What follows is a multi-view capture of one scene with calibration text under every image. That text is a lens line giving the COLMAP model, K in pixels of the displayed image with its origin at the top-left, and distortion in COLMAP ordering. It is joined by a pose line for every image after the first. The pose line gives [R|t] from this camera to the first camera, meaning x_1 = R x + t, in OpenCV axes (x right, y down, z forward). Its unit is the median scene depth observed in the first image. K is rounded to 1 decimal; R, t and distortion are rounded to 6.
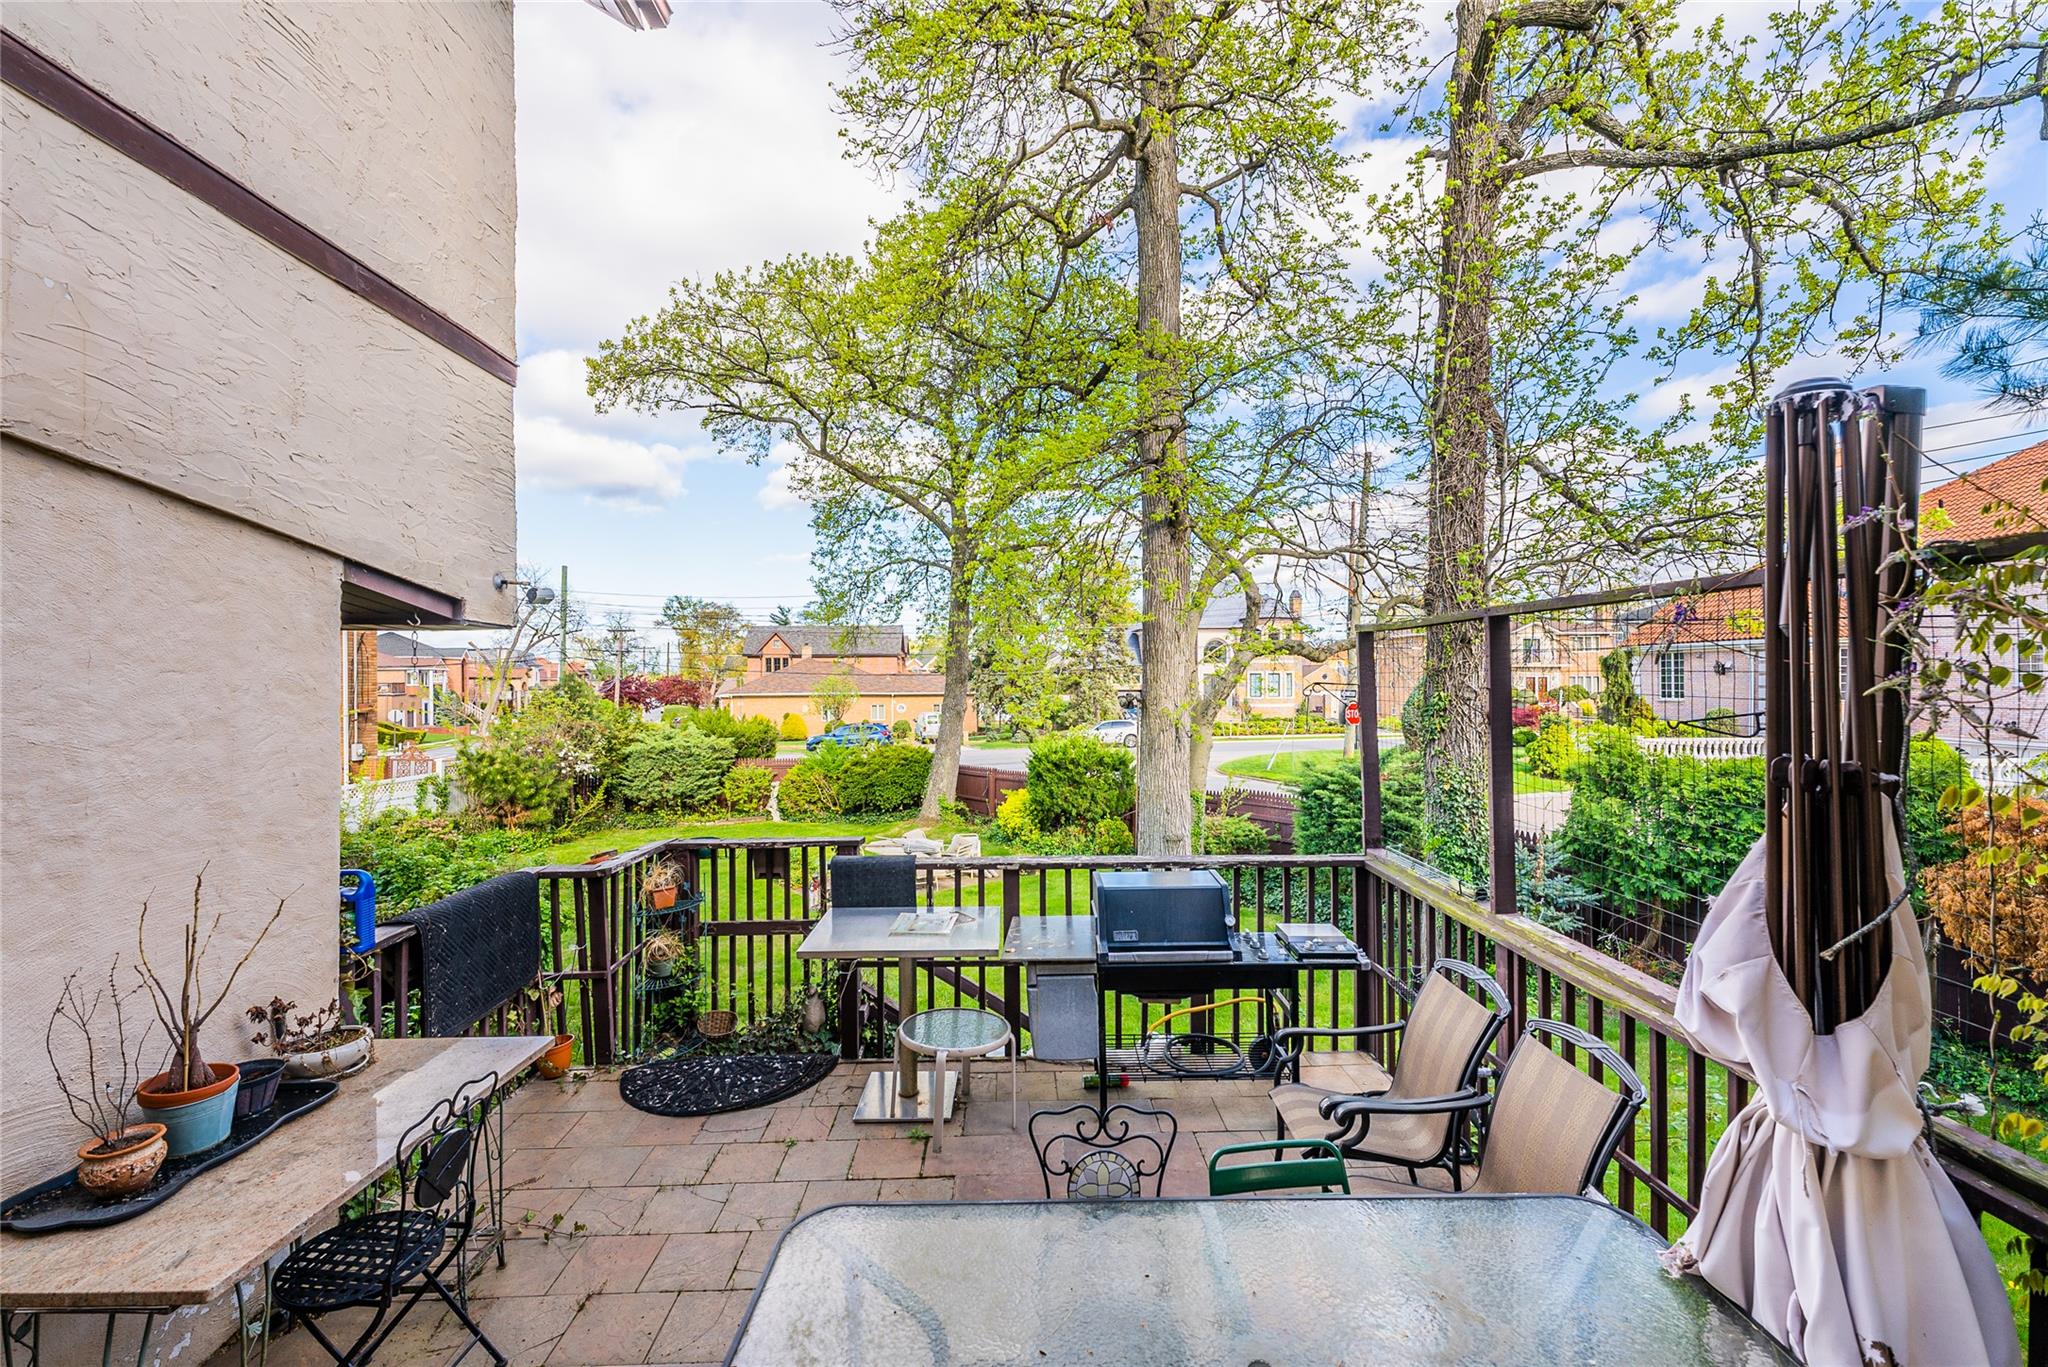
lens RADIAL K [[829.4, 0, 1022.7], [0, 829.4, 648.3], [0, 0, 1]] dist [0.001125, -0.000155]
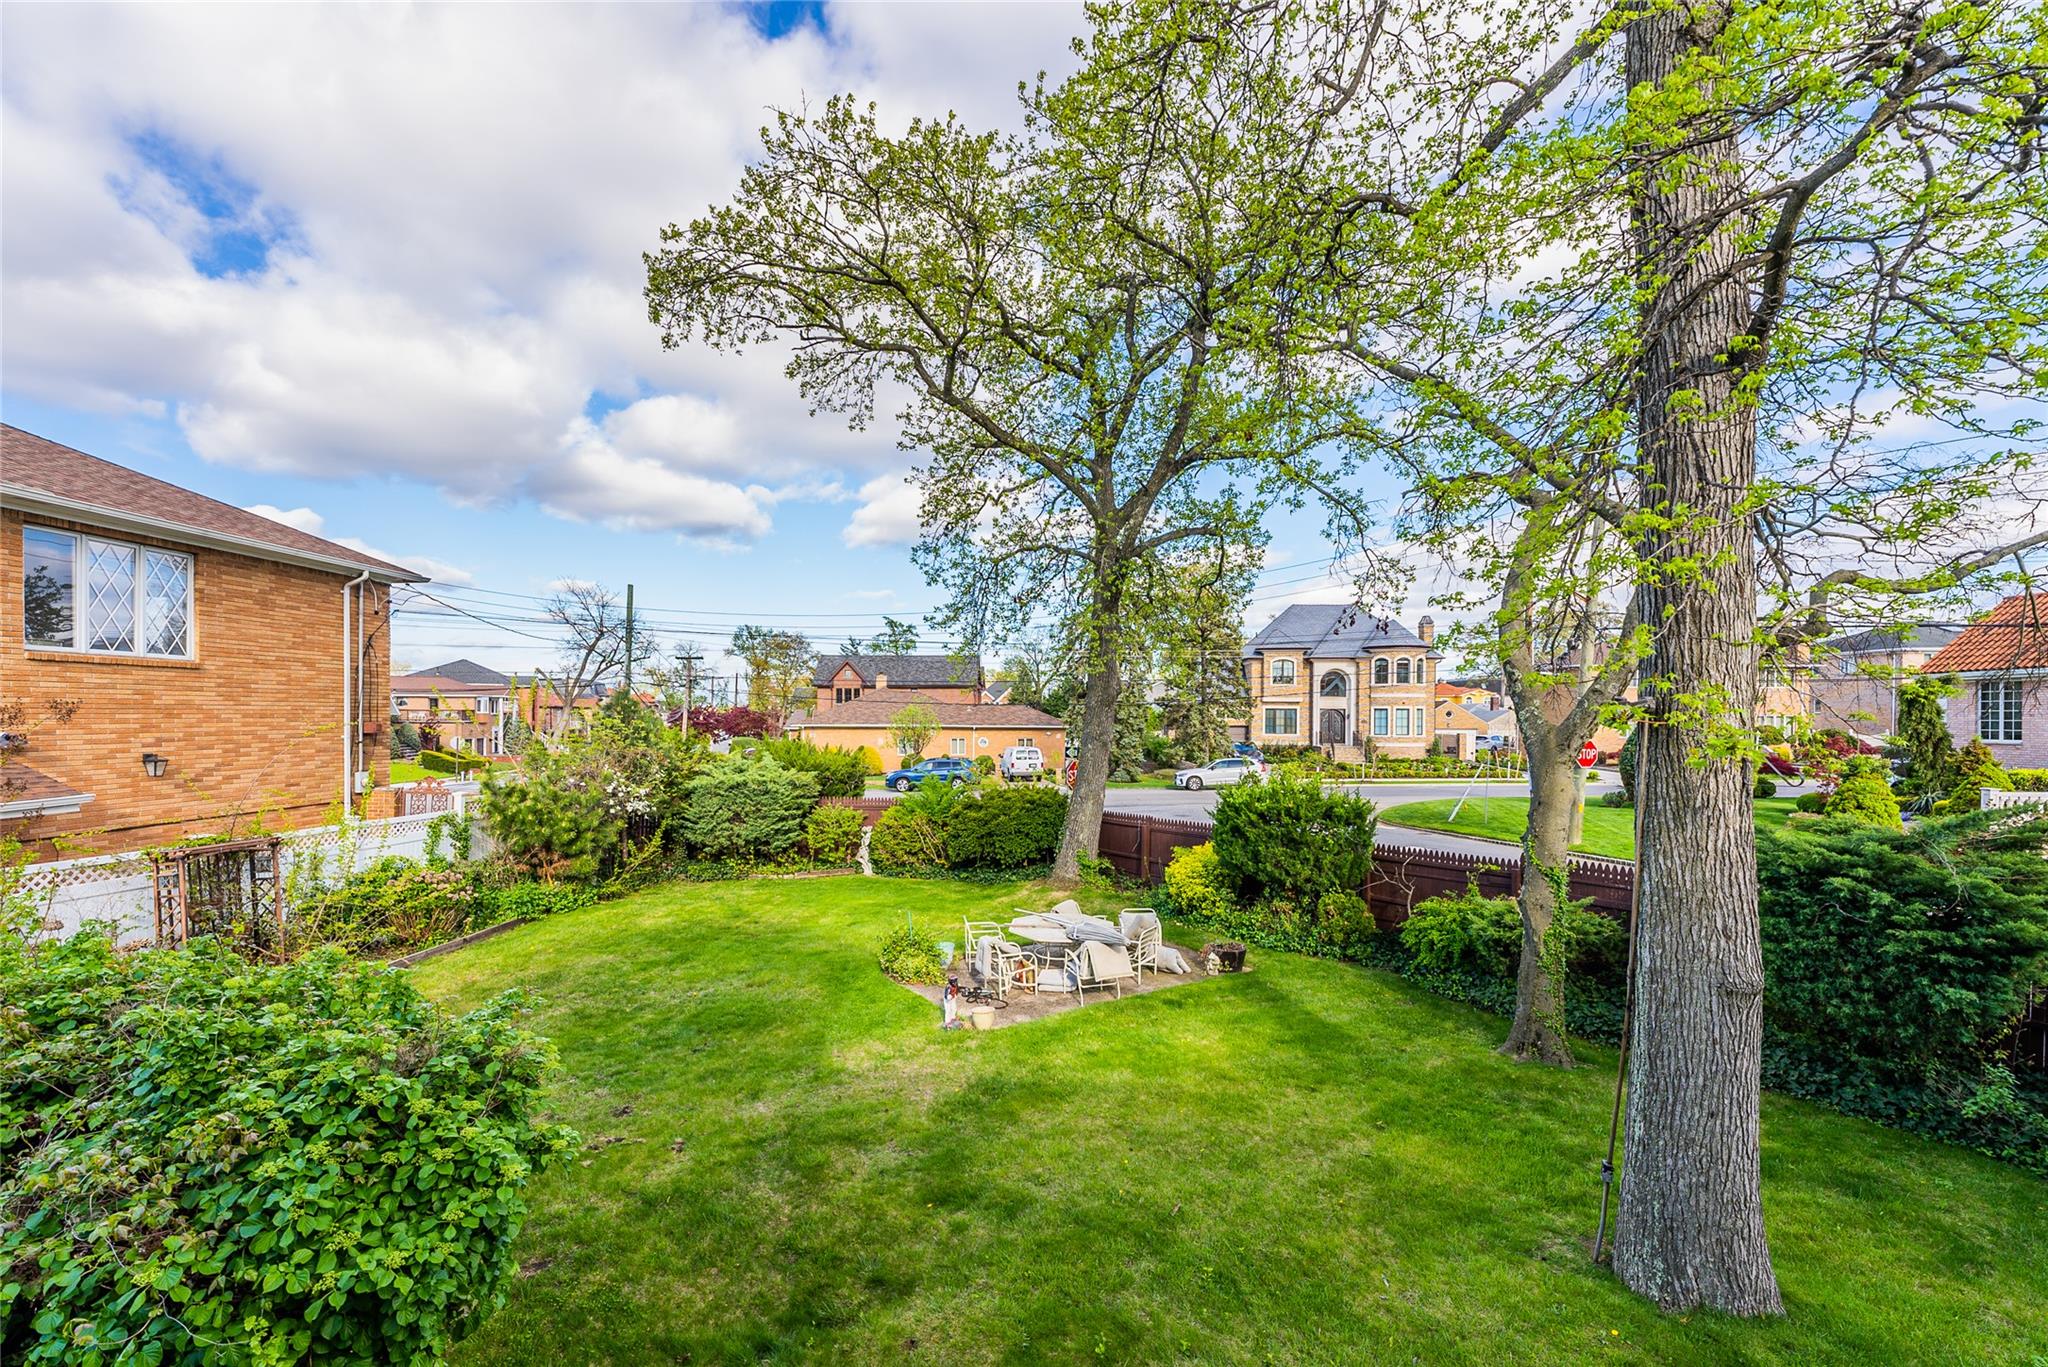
lens RADIAL K [[819.8, 0, 1029.4], [0, 819.8, 680.0], [0, 0, 1]] dist [0.000879, 0.000458]
pose [[0.998191, 0.009237, -0.059414, -0.098404], [-0.009741, 0.999919, -0.008185, 0.023332], [0.059333, 0.008749, 0.998200, 0.216390]]
